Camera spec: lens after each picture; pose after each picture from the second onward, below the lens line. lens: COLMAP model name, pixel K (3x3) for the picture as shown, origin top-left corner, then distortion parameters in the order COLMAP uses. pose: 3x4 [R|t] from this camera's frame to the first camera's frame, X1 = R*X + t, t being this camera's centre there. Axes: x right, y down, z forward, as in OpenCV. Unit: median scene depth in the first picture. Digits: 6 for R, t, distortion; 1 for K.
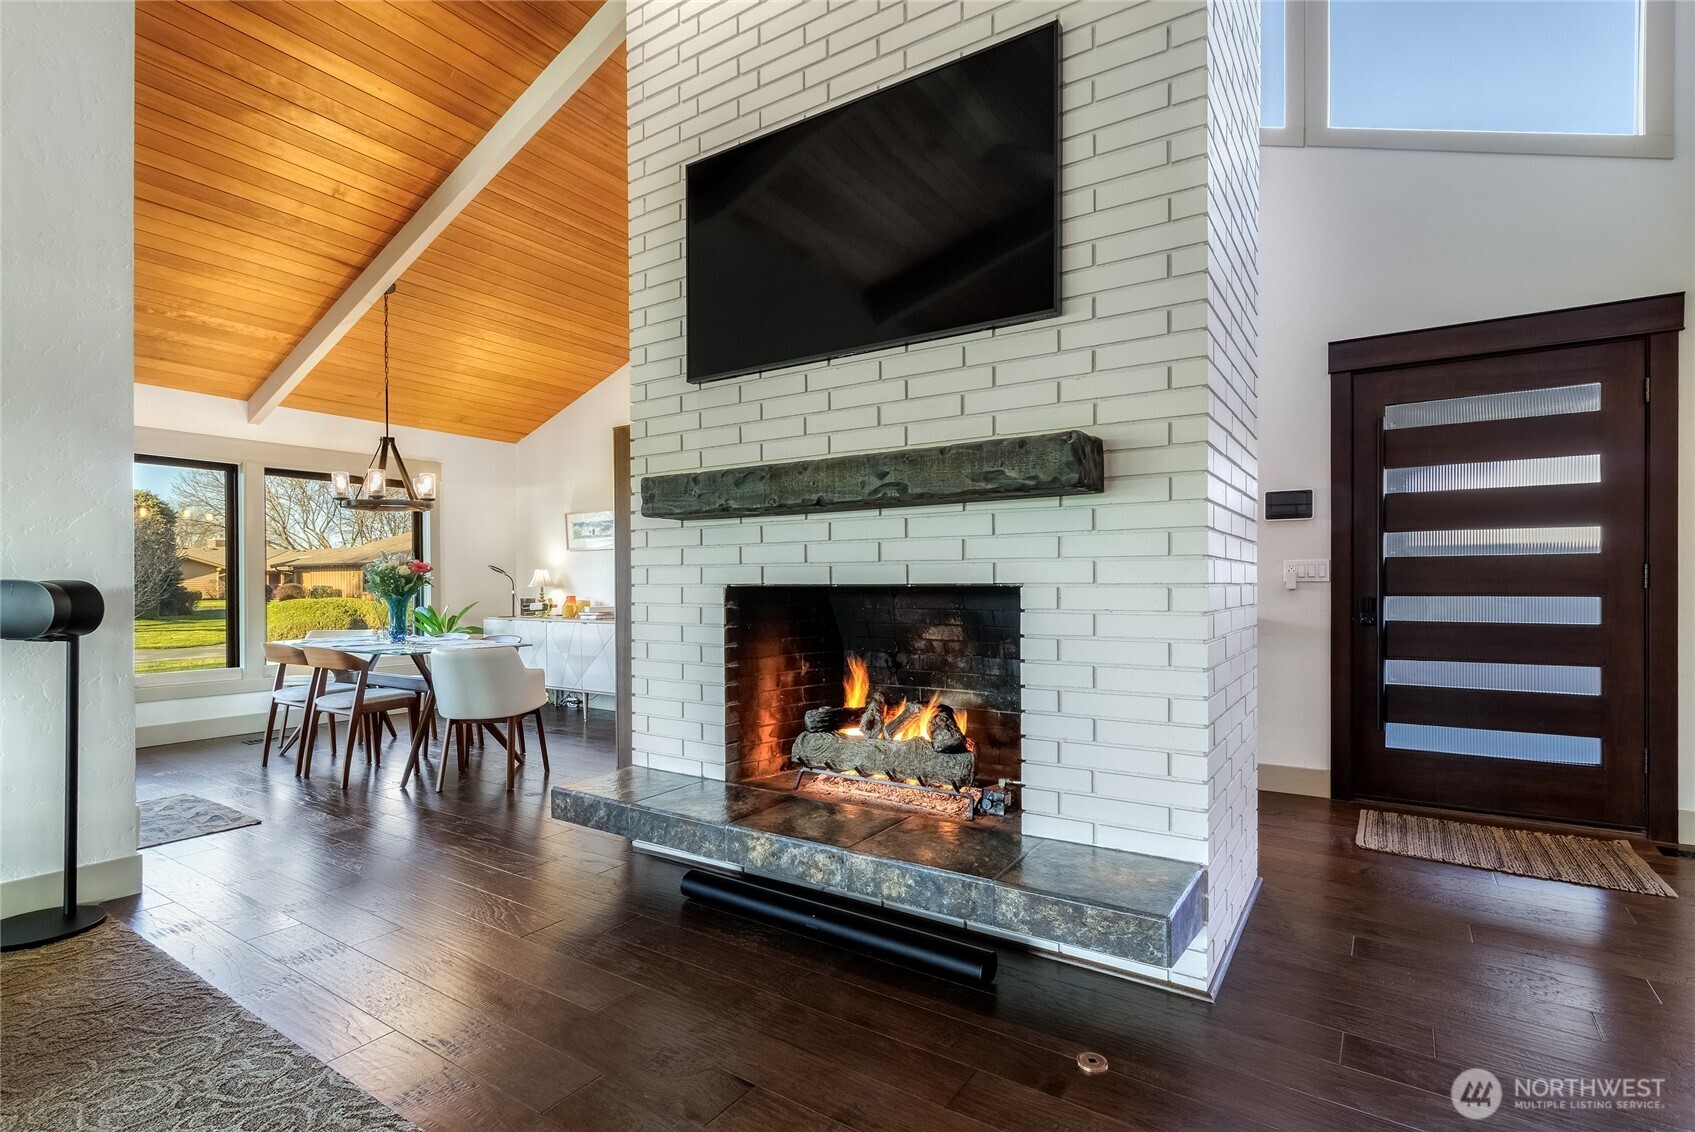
lens RADIAL K [[811.2, 0, 822.3], [0, 811.2, 565.8], [0, 0, 1]] dist [0.002019, 0.000427]
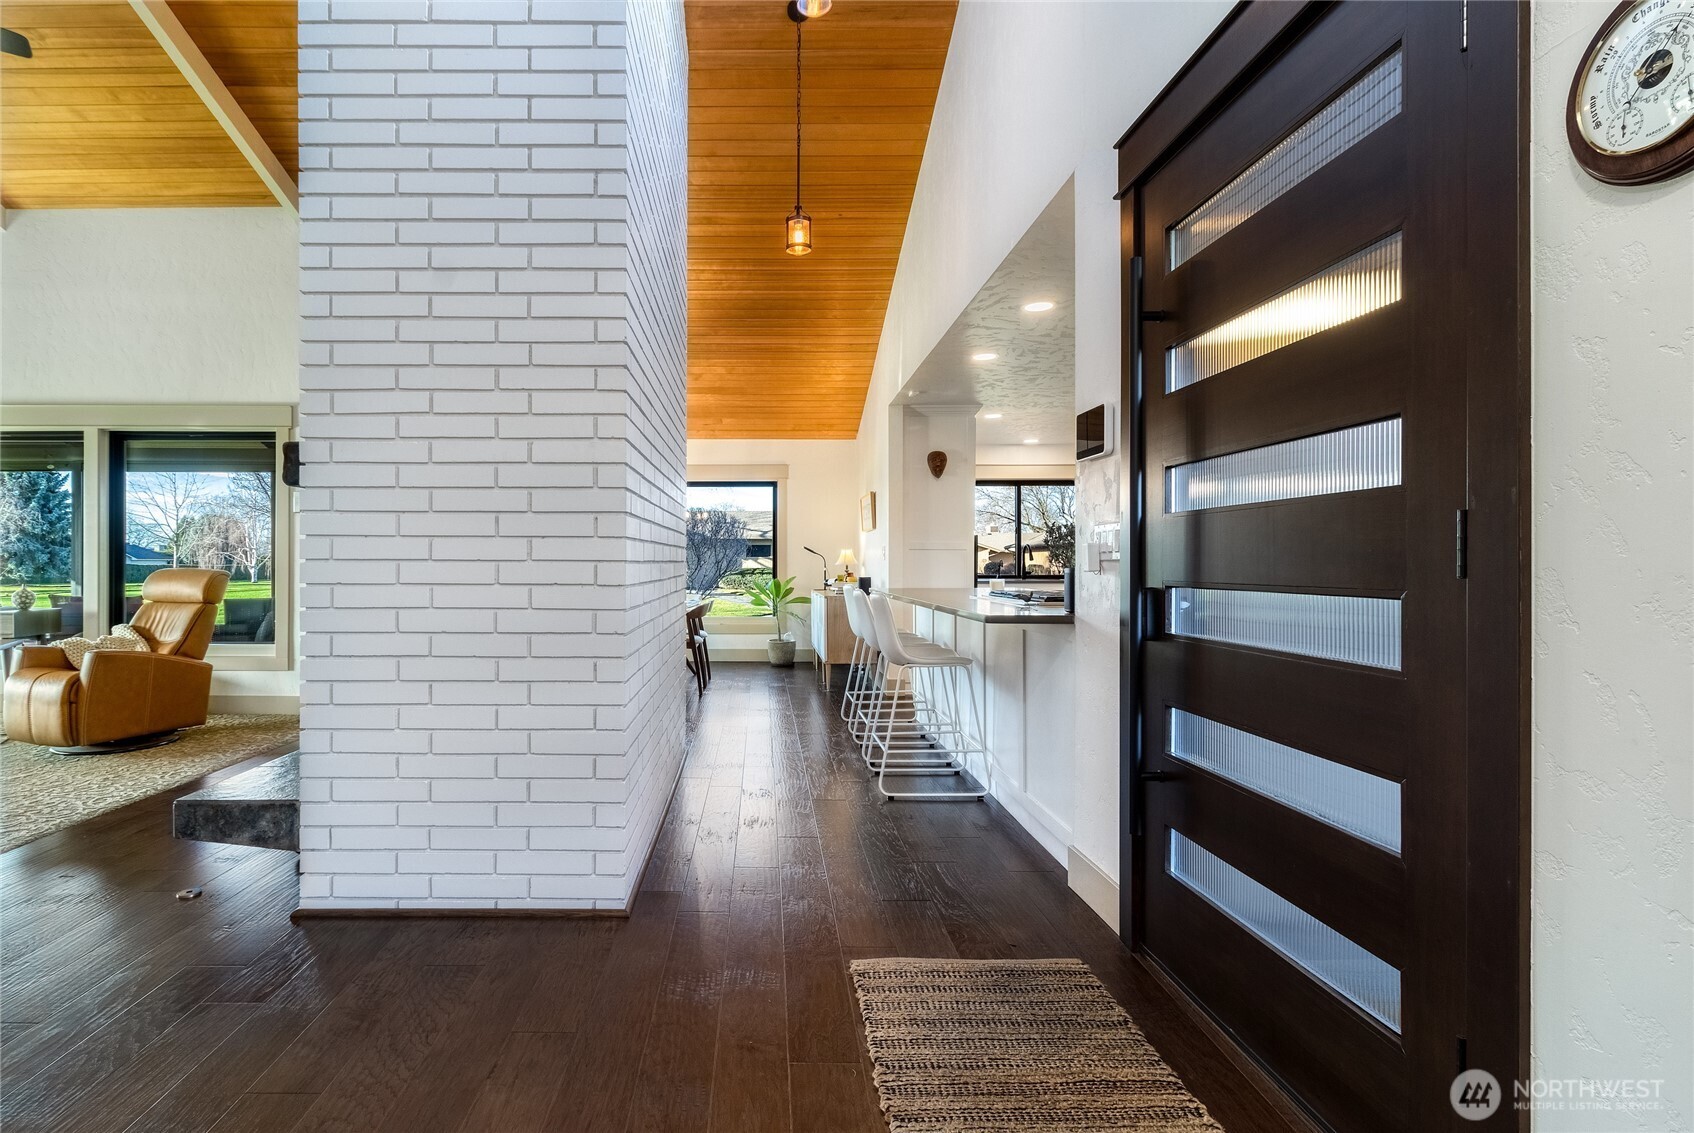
lens RADIAL K [[810.7, 0, 821.8], [0, 810.7, 566.3], [0, 0, 1]] dist [0.002019, 0.000427]
pose [[0.567519, -0.009996, -0.823300, 1.117107], [0.013944, 0.999900, -0.002529, 0.019523], [0.823243, -0.010045, 0.567601, 0.560453]]
